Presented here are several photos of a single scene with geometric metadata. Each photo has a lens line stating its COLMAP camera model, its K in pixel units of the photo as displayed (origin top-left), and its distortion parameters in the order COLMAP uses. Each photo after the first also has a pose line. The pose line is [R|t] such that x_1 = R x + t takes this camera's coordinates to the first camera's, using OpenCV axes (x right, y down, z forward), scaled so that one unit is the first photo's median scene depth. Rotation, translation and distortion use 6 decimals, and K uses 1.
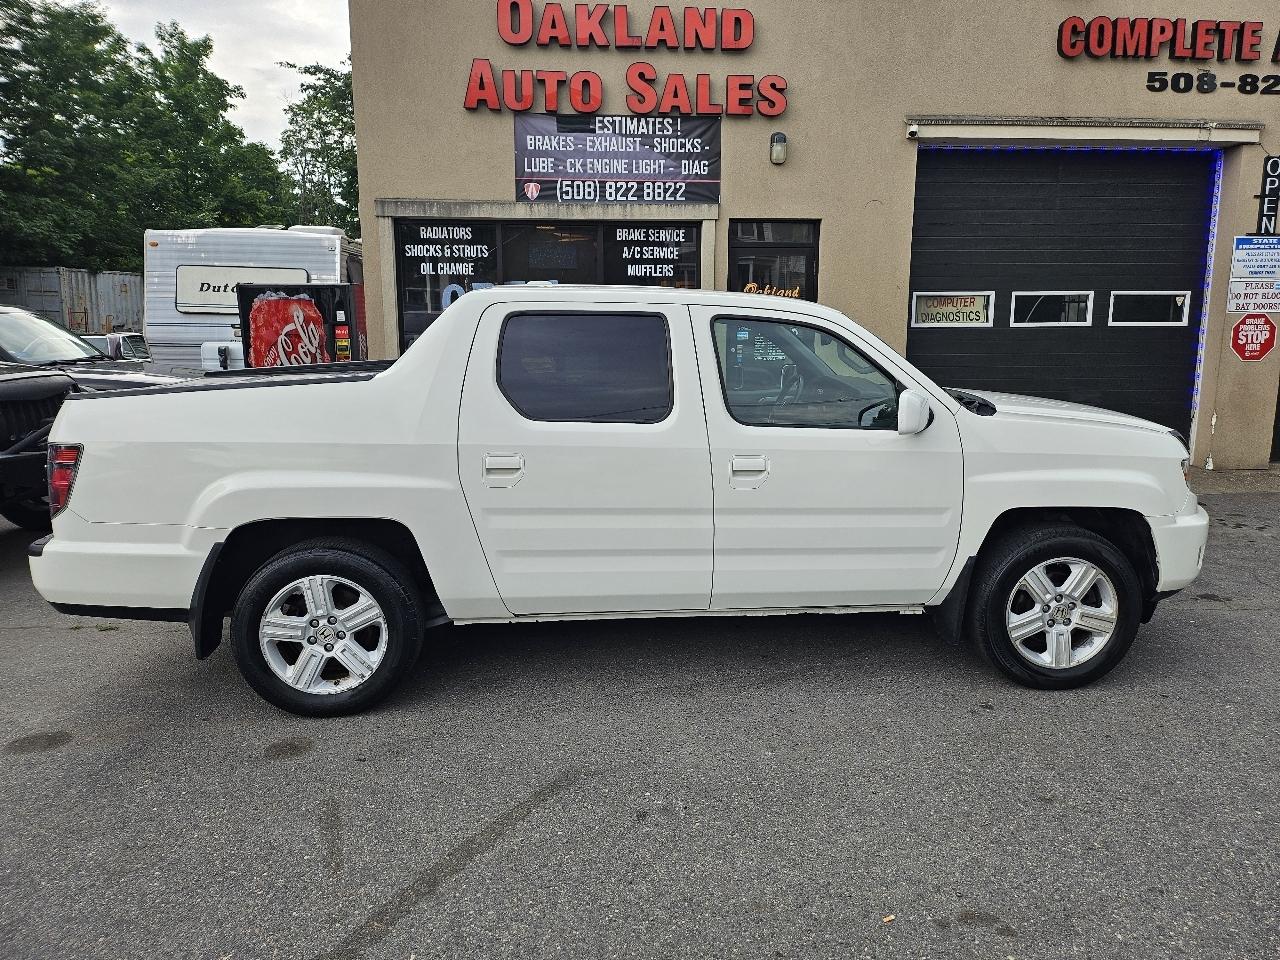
lens RADIAL K [[904.6, 0, 630.7], [0, 904.6, 464.0], [0, 0, 1]] dist [0.070114, -0.073066]
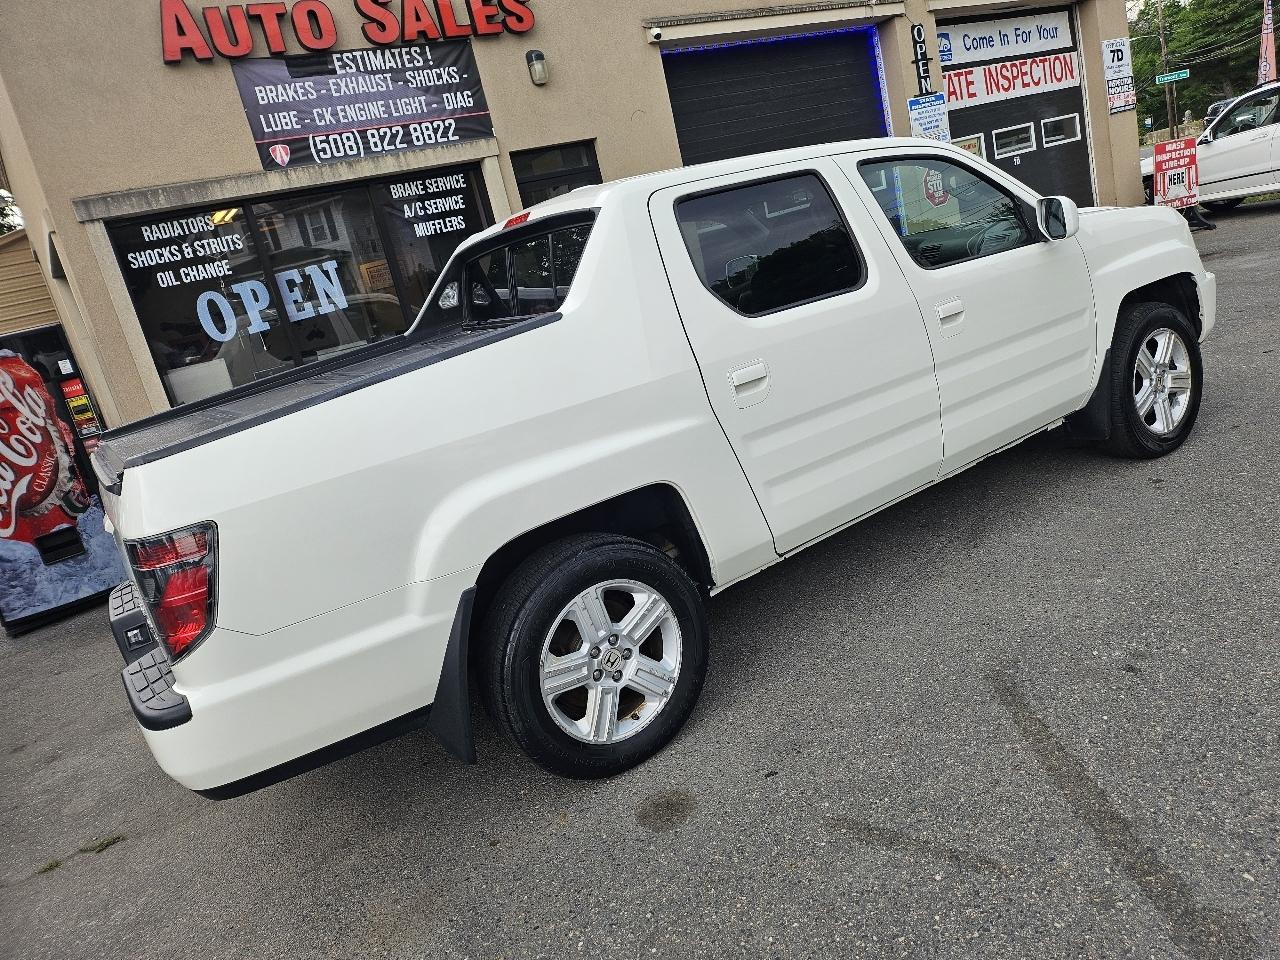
lens RADIAL K [[904.8, 0, 633.7], [0, 904.8, 474.8], [0, 0, 1]] dist [0.082980, -0.101410]
pose [[0.850555, -0.310366, 0.424533, -0.275547], [0.301869, 0.949175, 0.089122, -0.008882], [-0.430617, 0.052350, 0.901015, 0.146454]]
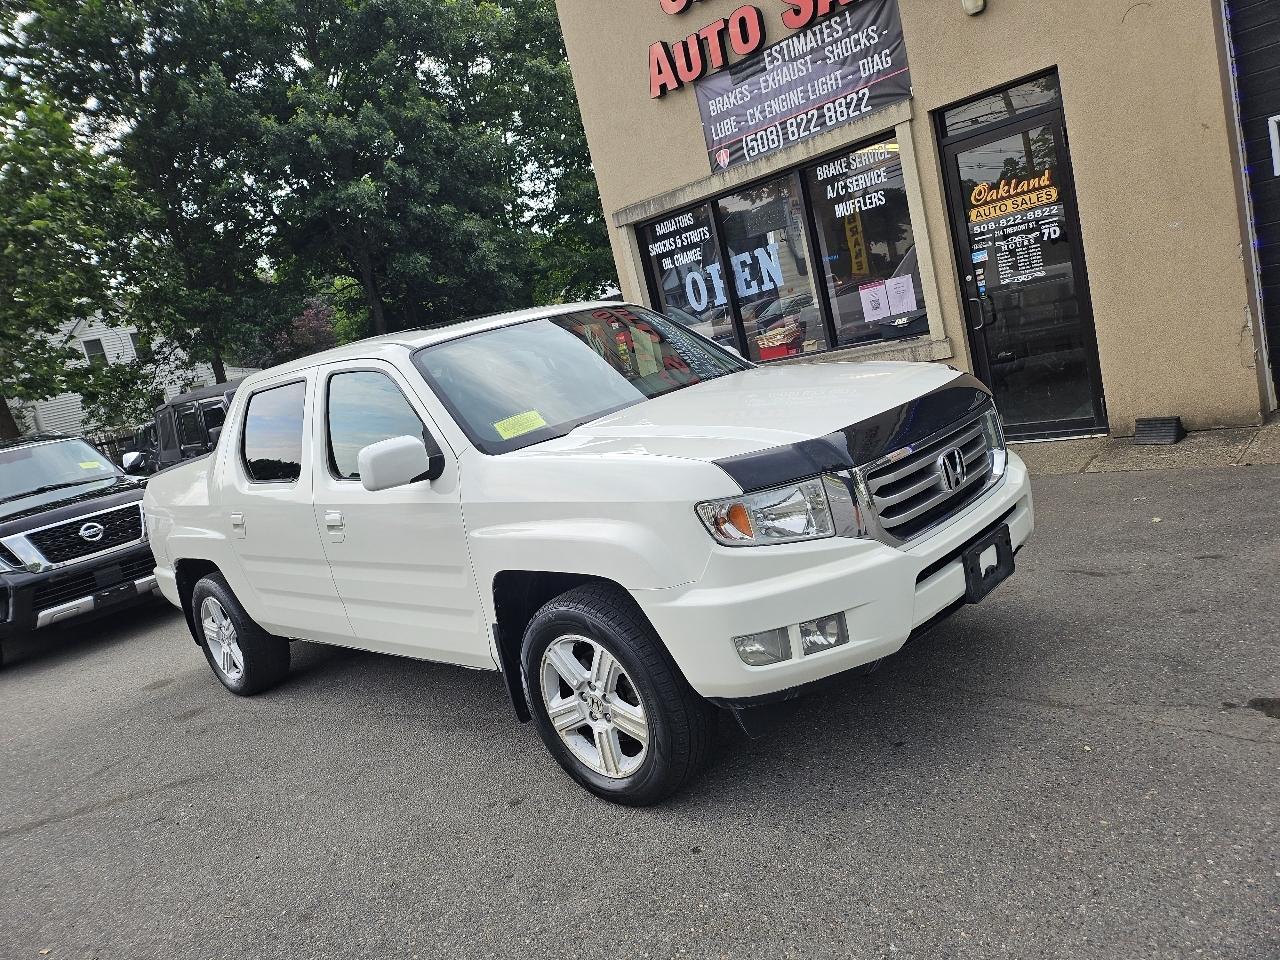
lens RADIAL K [[905.5, 0, 599.1], [0, 905.5, 476.6], [0, 0, 1]] dist [0.089608, -0.072660]
pose [[0.629932, -0.030259, -0.776061, 0.532772], [0.104059, 0.993519, 0.045728, -0.030695], [0.769648, -0.109562, 0.628998, 0.271795]]
